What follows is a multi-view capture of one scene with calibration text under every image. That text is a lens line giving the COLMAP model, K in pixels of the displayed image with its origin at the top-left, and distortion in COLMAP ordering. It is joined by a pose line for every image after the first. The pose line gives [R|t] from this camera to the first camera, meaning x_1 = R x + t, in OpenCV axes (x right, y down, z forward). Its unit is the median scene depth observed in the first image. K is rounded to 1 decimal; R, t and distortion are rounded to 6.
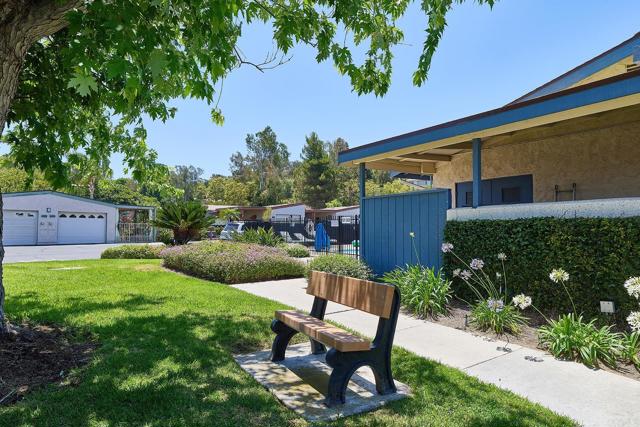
lens RADIAL K [[407.3, 0, 320.8], [0, 407.3, 211.8], [0, 0, 1]] dist [-0.002055, -0.000020]
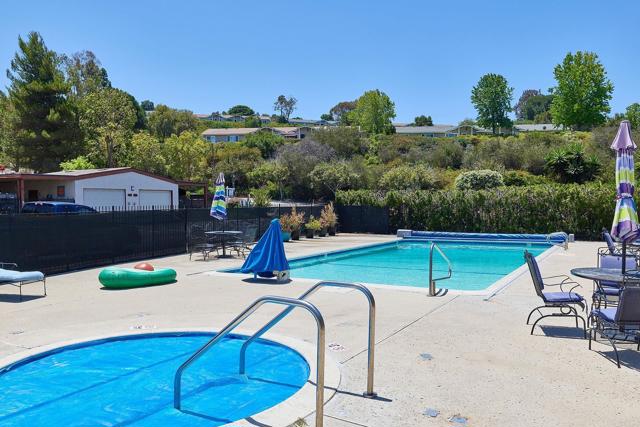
lens RADIAL K [[546.9, 0, 320.1], [0, 546.9, 211.1], [0, 0, 1]] dist [-0.010875, -0.009914]
pose [[0.909122, -0.015763, 0.416232, 0.022957], [-0.009142, 0.998288, 0.057772, -0.001890], [-0.416430, -0.056327, 0.907421, 0.166319]]
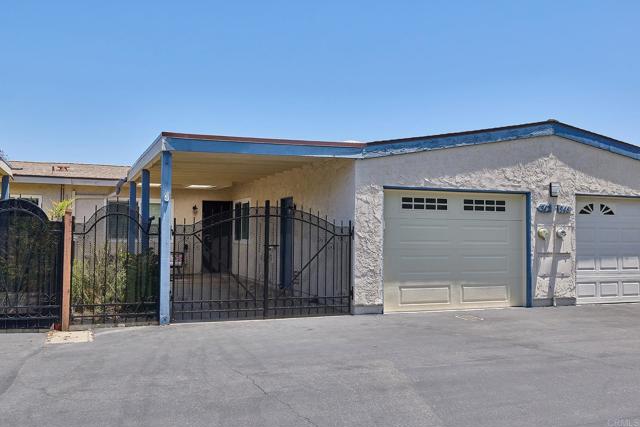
lens RADIAL K [[645.0, 0, 320.0], [0, 645.0, 213.0], [0, 0, 1]] dist [0.000888, 0.000000]
pose [[0.973281, 0.000734, -0.229615, 0.057220], [0.008790, 0.999143, 0.040450, 0.007596], [0.229448, -0.041388, 0.972441, 0.547979]]
